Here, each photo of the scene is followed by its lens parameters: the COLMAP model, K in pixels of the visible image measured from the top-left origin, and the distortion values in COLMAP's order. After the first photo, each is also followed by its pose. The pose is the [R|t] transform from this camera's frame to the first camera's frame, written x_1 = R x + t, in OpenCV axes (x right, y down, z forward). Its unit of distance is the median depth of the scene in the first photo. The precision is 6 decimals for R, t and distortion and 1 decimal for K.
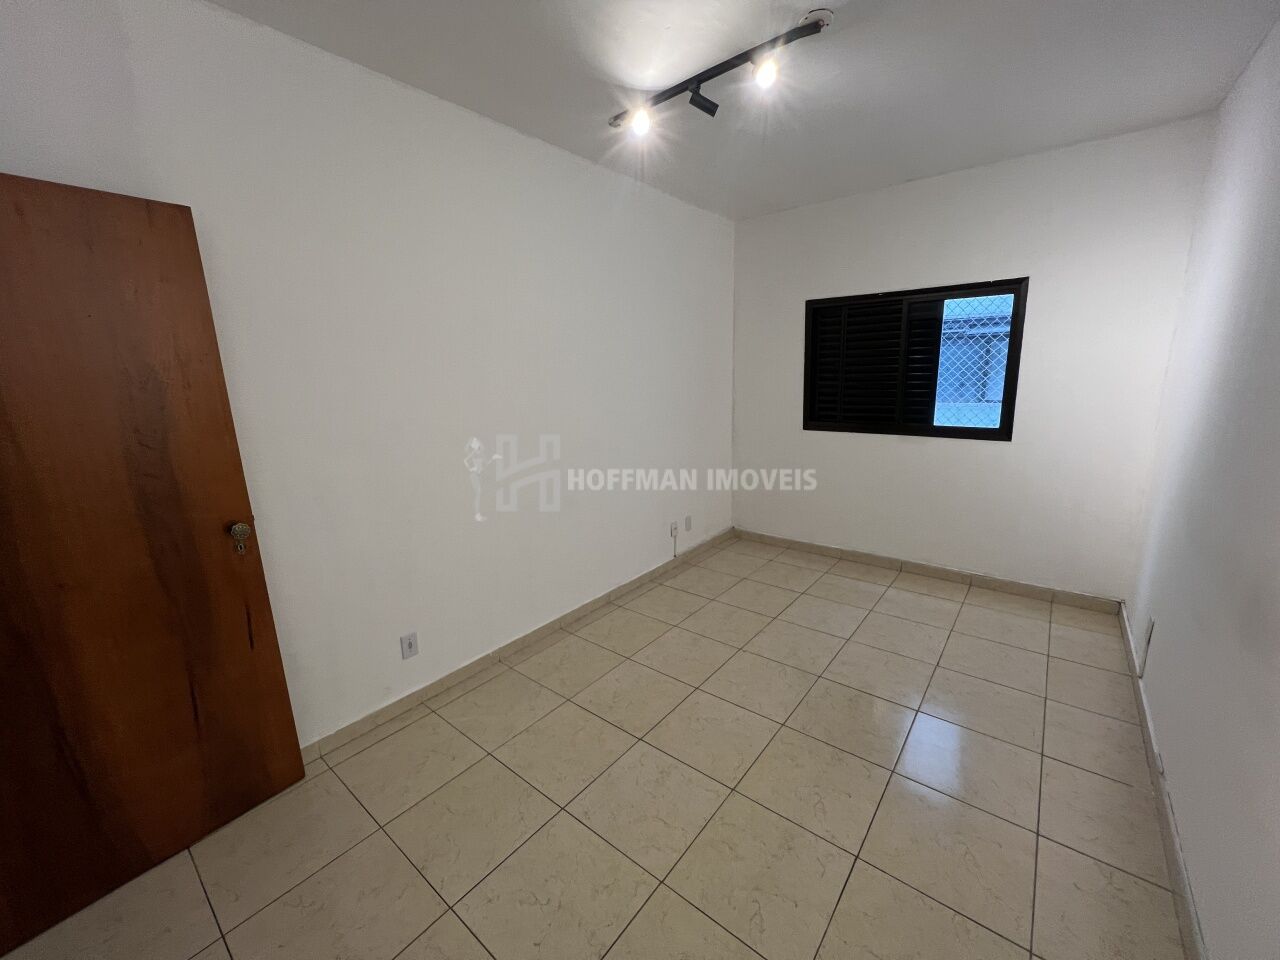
lens RADIAL K [[508.4, 0, 642.1], [0, 508.4, 477.4], [0, 0, 1]] dist [-0.000515, 0.000415]
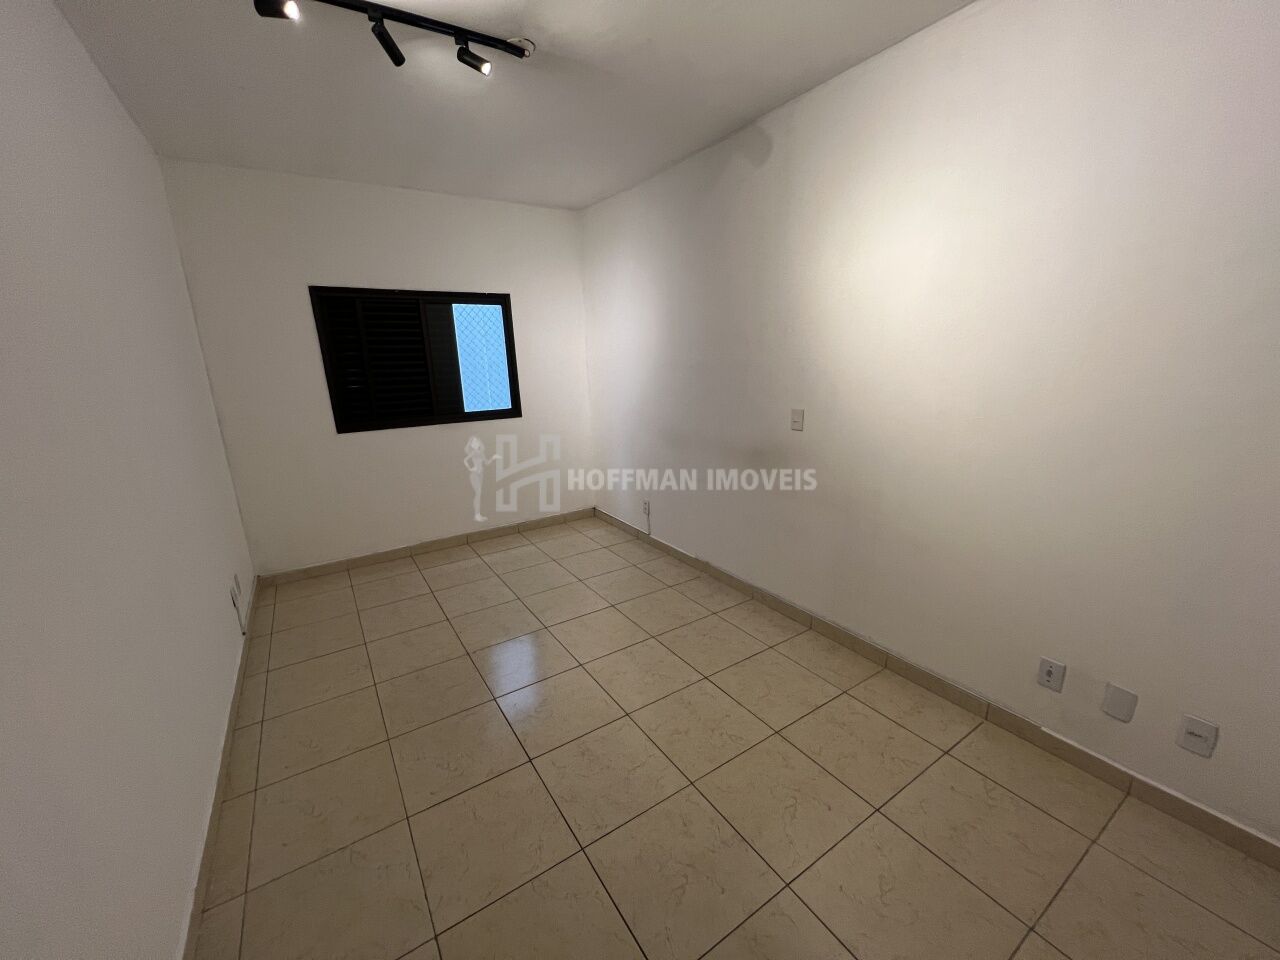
lens RADIAL K [[508.4, 0, 637.0], [0, 508.4, 475.4], [0, 0, 1]] dist [-0.000515, 0.000415]
pose [[0.314911, -0.200222, 0.927762, -0.425126], [0.217697, 0.966673, 0.134727, -0.034492], [-0.923818, 0.159544, 0.348004, 0.266779]]
